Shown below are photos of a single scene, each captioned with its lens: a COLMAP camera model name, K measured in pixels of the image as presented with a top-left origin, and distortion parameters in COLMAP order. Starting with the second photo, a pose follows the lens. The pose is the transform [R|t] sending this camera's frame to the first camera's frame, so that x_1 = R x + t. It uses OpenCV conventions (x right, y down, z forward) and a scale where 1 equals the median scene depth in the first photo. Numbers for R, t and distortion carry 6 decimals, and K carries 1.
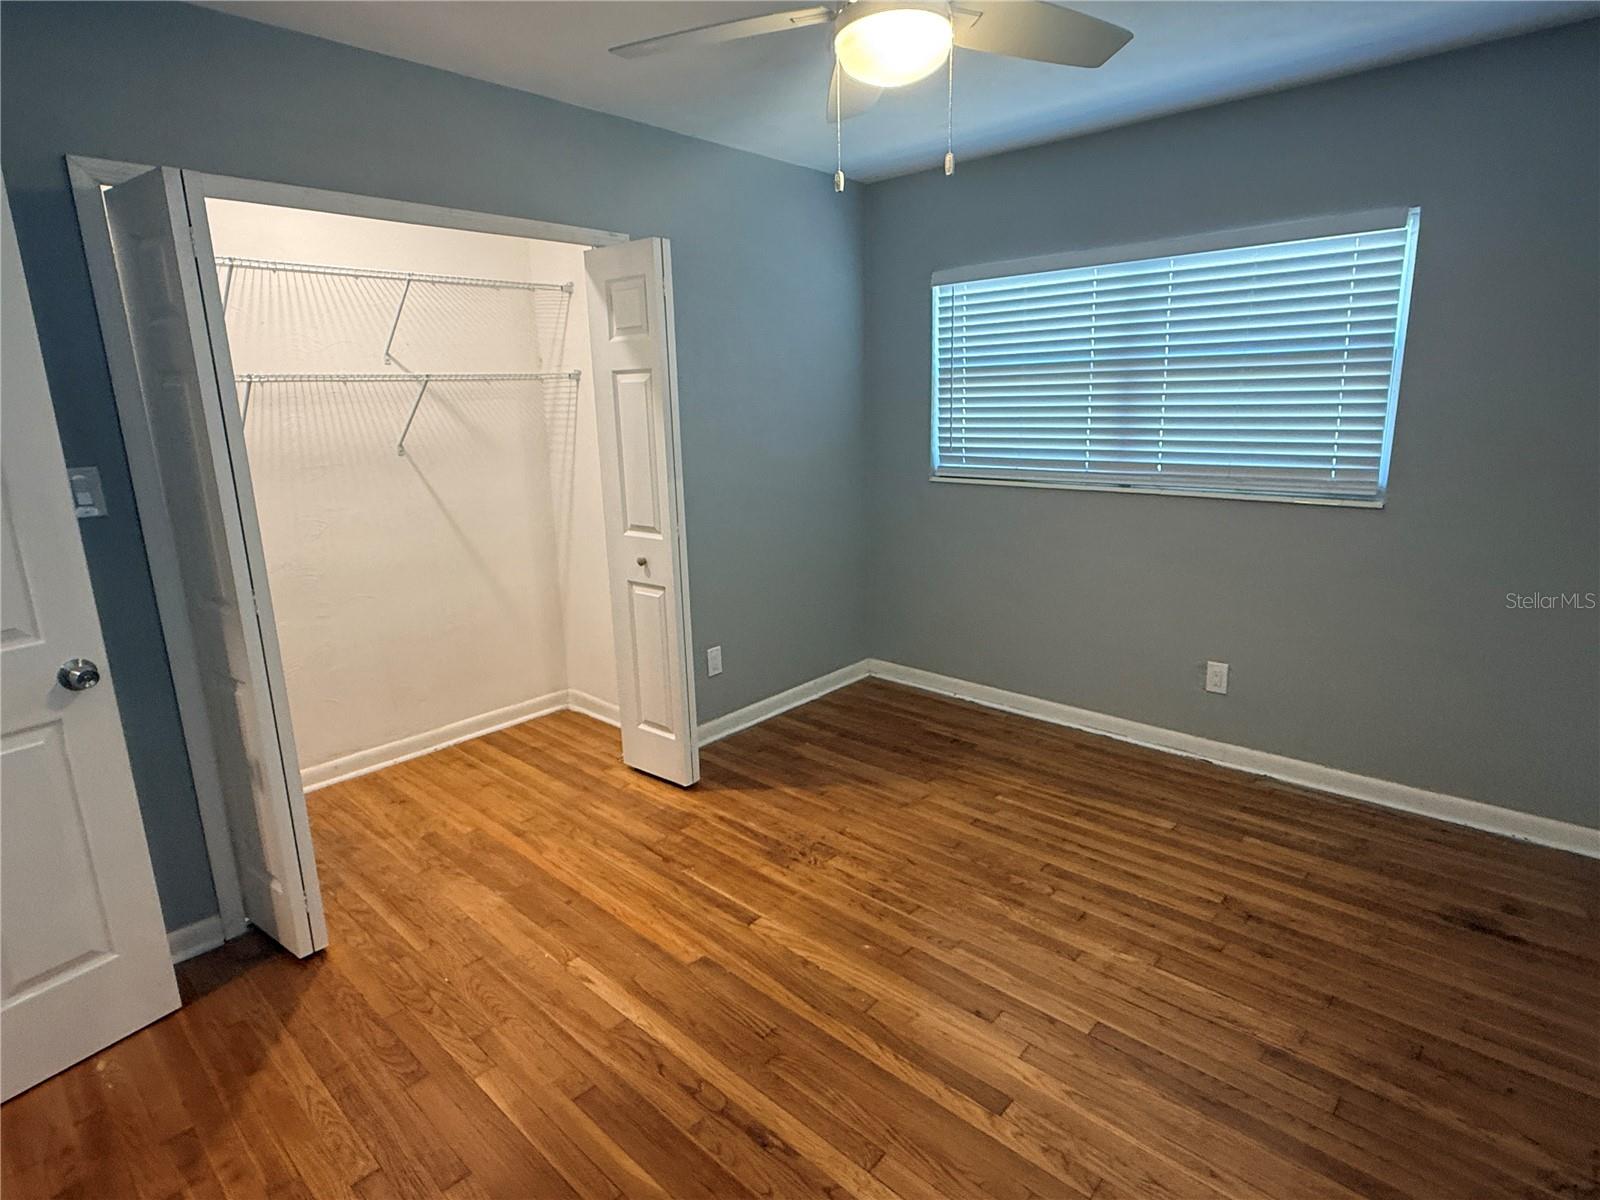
lens RADIAL K [[845.3, 0, 800.7], [0, 845.3, 592.3], [0, 0, 1]] dist [0.001389, -0.000573]
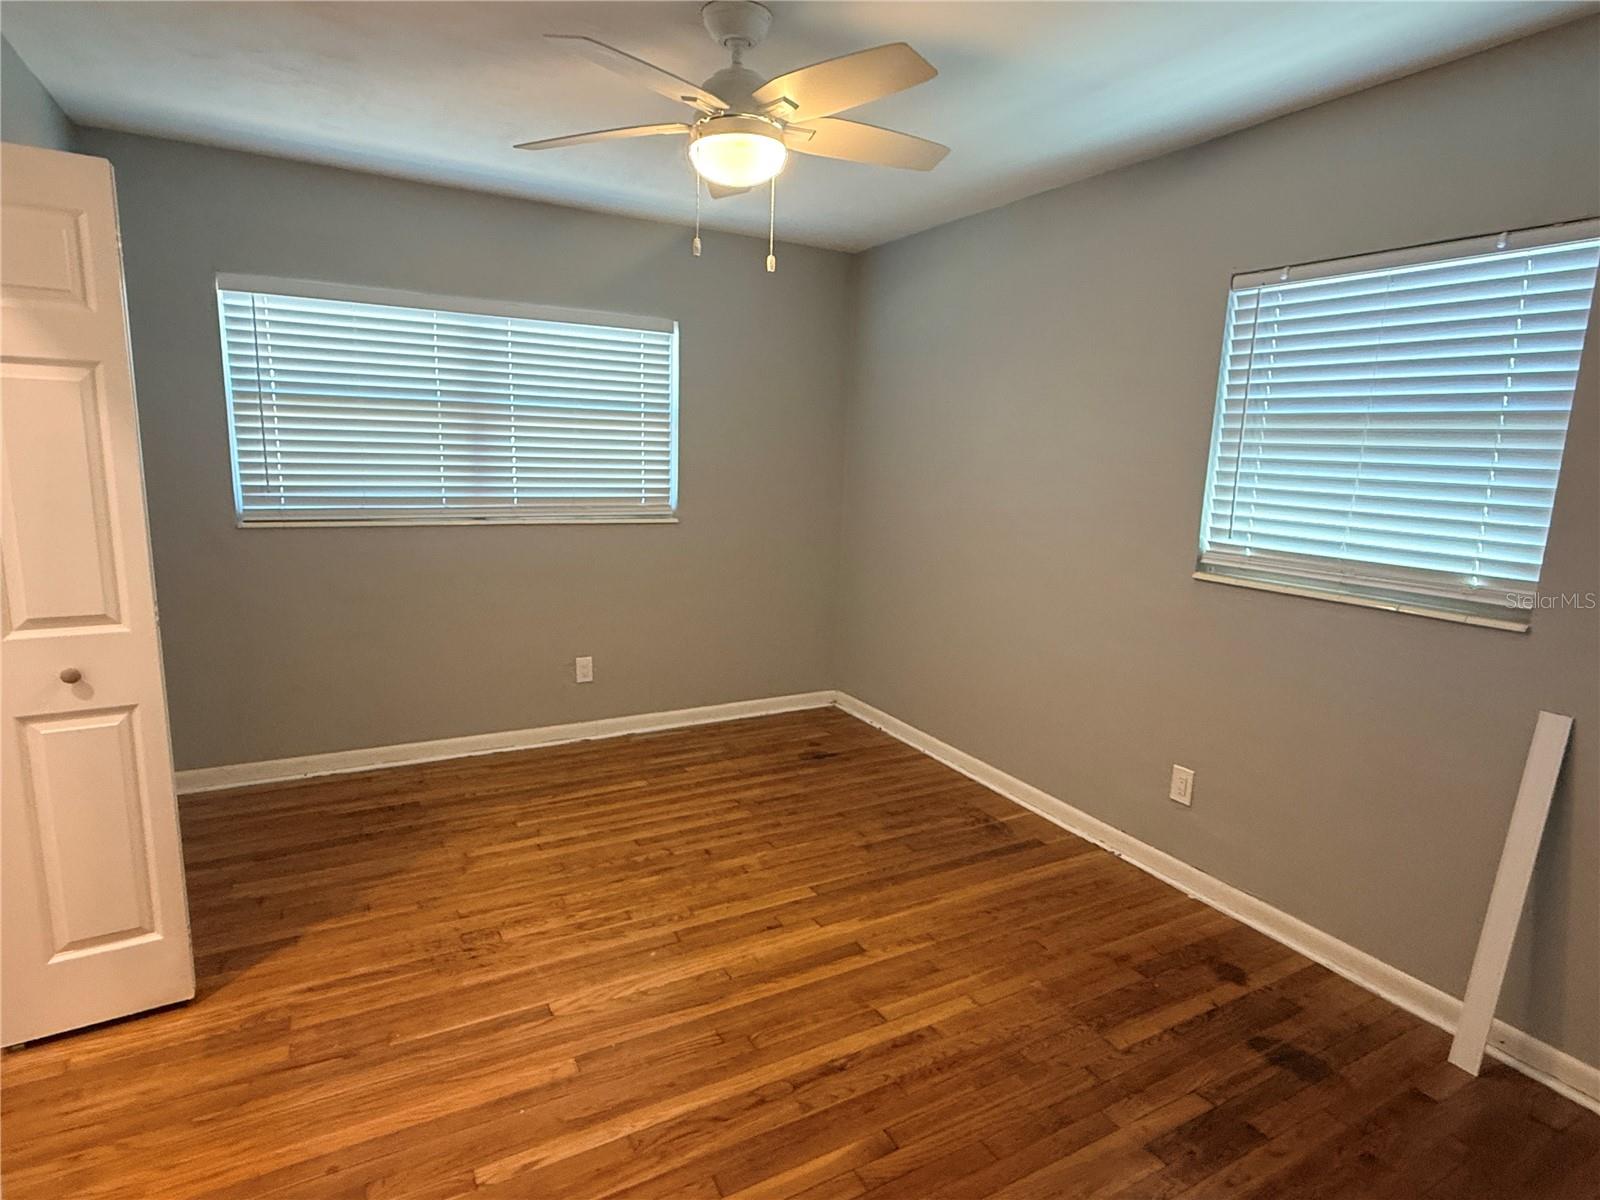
lens RADIAL K [[845.4, 0, 791.0], [0, 845.4, 602.8], [0, 0, 1]] dist [-0.000212, -0.001142]
pose [[0.328061, -0.139476, 0.934303, -0.630239], [0.172239, 0.981293, 0.086012, -0.055843], [-0.928822, 0.132707, 0.345947, 0.336295]]
